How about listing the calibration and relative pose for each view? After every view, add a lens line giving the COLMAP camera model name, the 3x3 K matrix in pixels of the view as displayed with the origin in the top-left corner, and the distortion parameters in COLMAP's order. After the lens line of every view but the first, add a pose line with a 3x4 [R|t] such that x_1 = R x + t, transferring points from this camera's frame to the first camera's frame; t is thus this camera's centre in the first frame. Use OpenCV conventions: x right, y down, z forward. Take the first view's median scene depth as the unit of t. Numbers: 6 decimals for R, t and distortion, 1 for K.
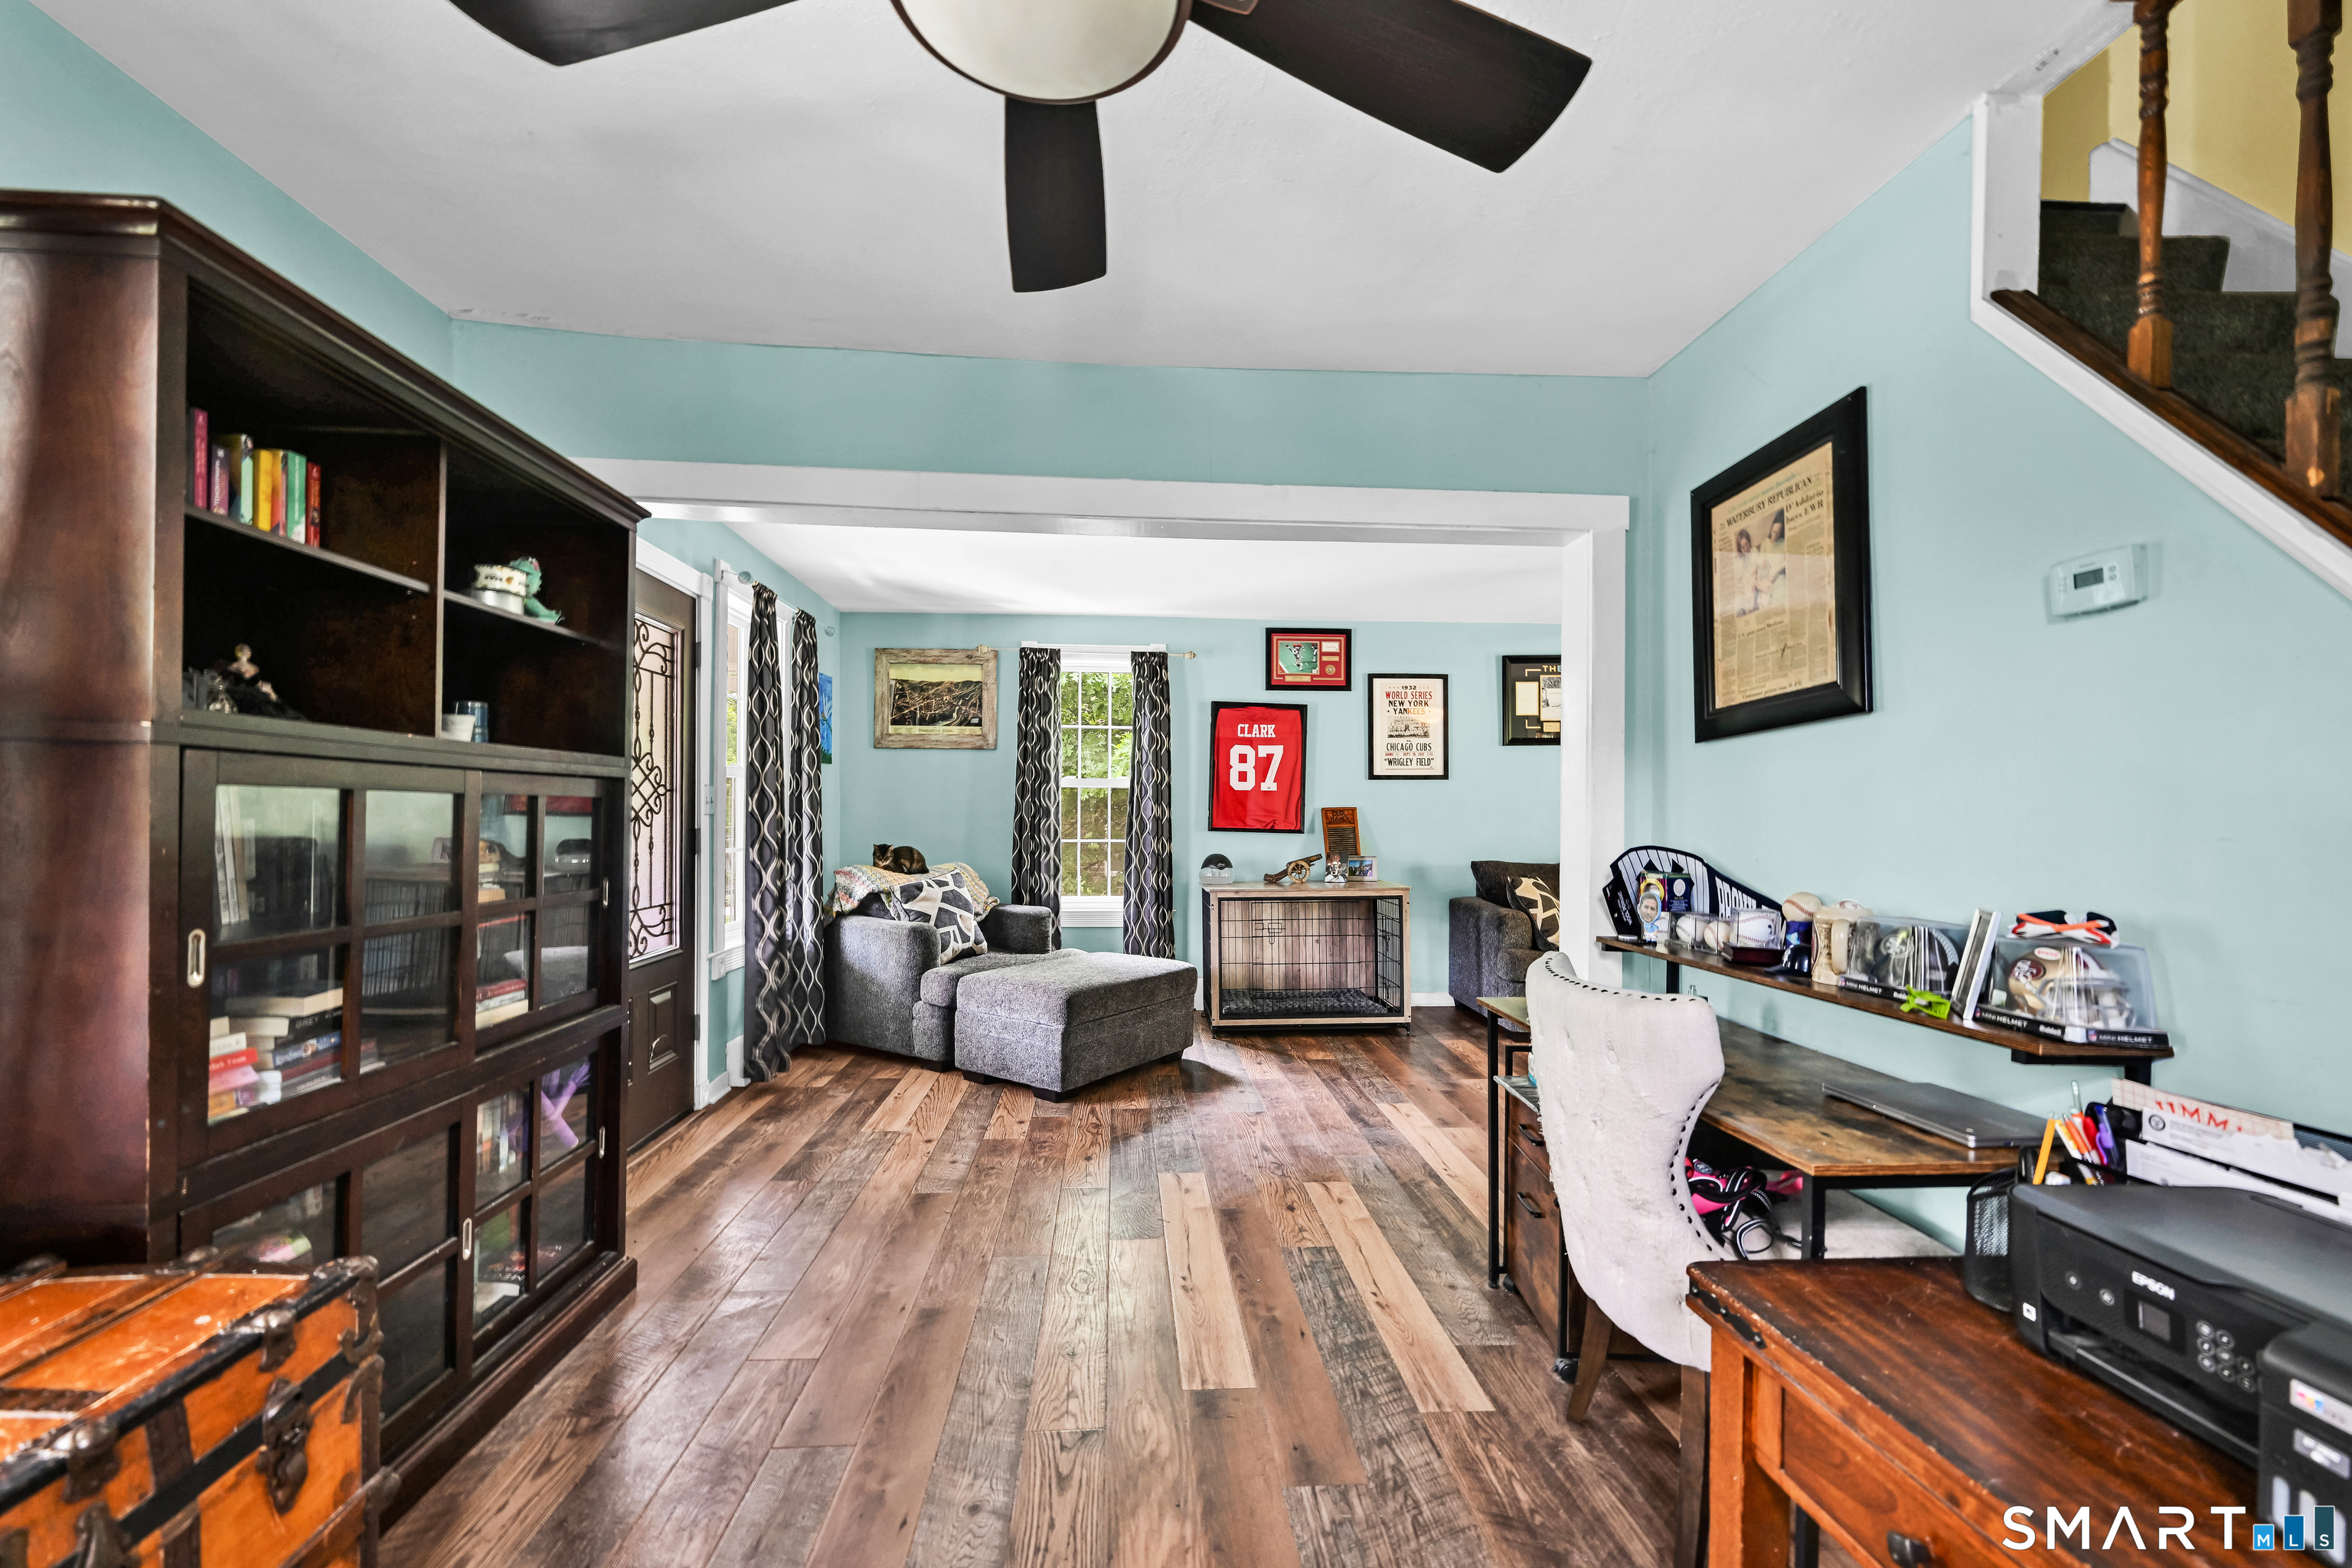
lens RADIAL K [[968.4, 0, 1179.7], [0, 968.4, 801.5], [0, 0, 1]] dist [0.000885, -0.000358]
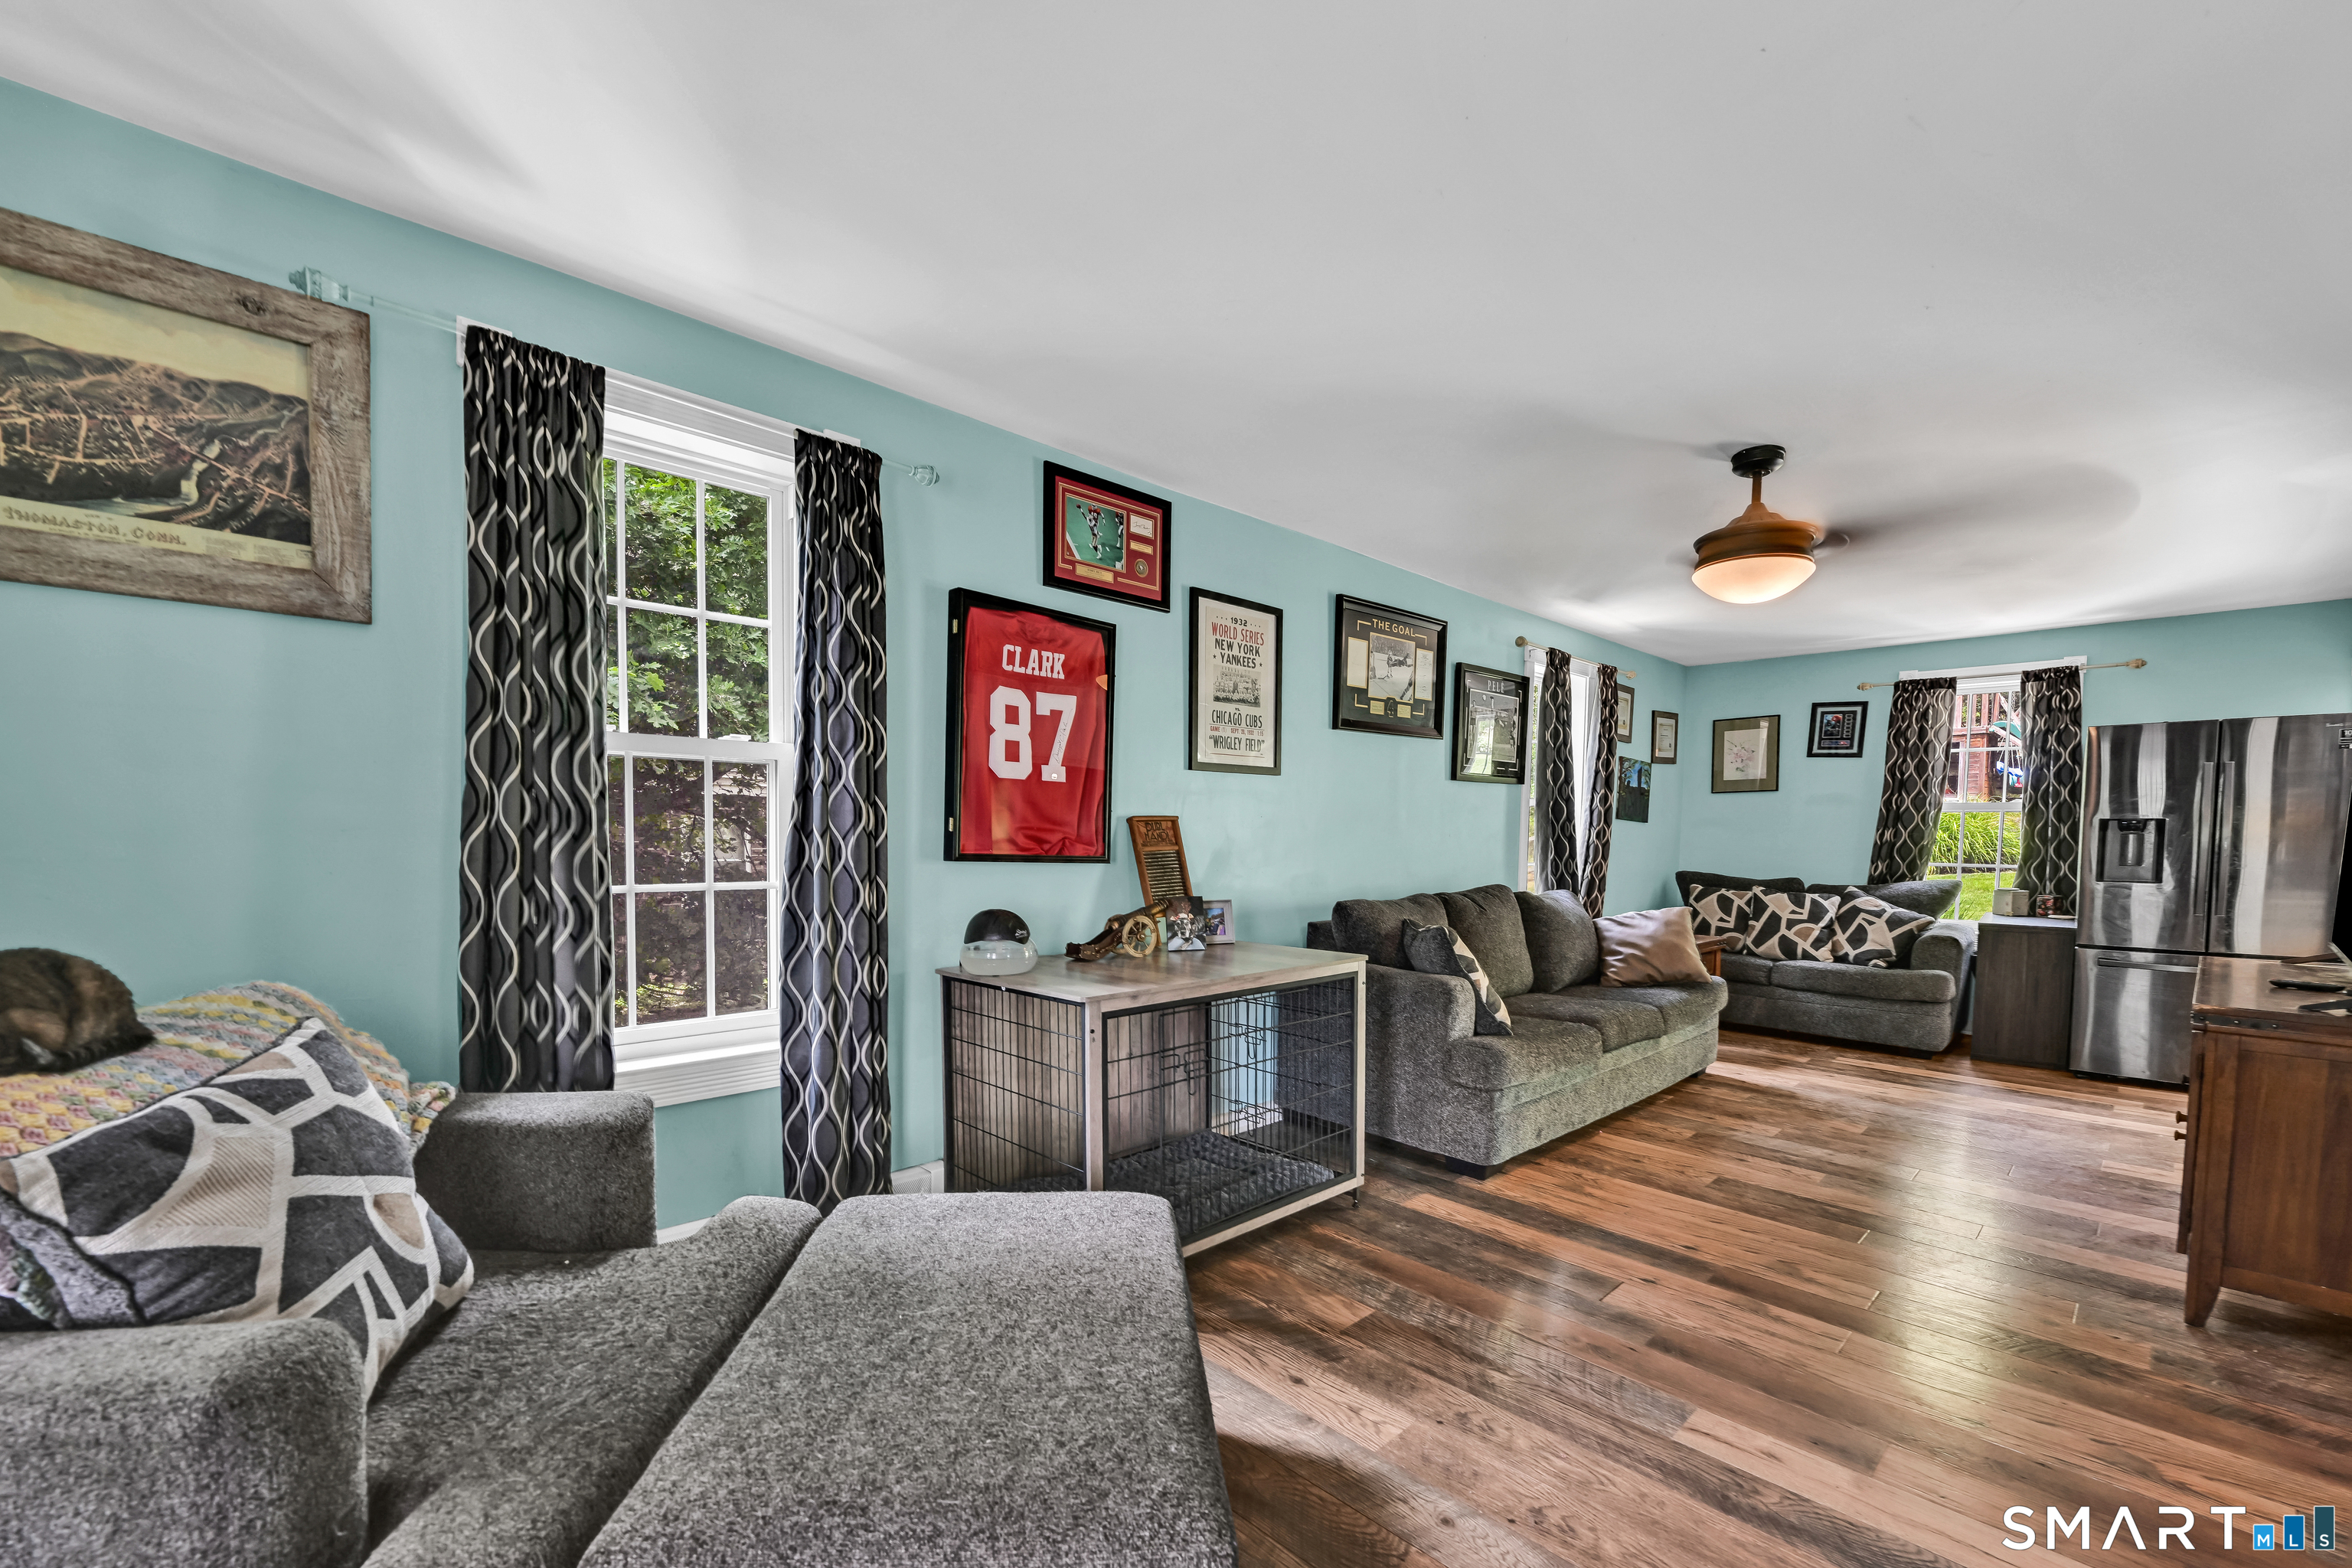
lens RADIAL K [[968.4, 0, 1171.7], [0, 968.4, 866.0], [0, 0, 1]] dist [0.000885, -0.000358]
pose [[0.752546, -0.018618, 0.658277, -0.202531], [-0.016935, 0.998723, 0.047607, 0.008145], [-0.658322, -0.046974, 0.751269, 0.568044]]
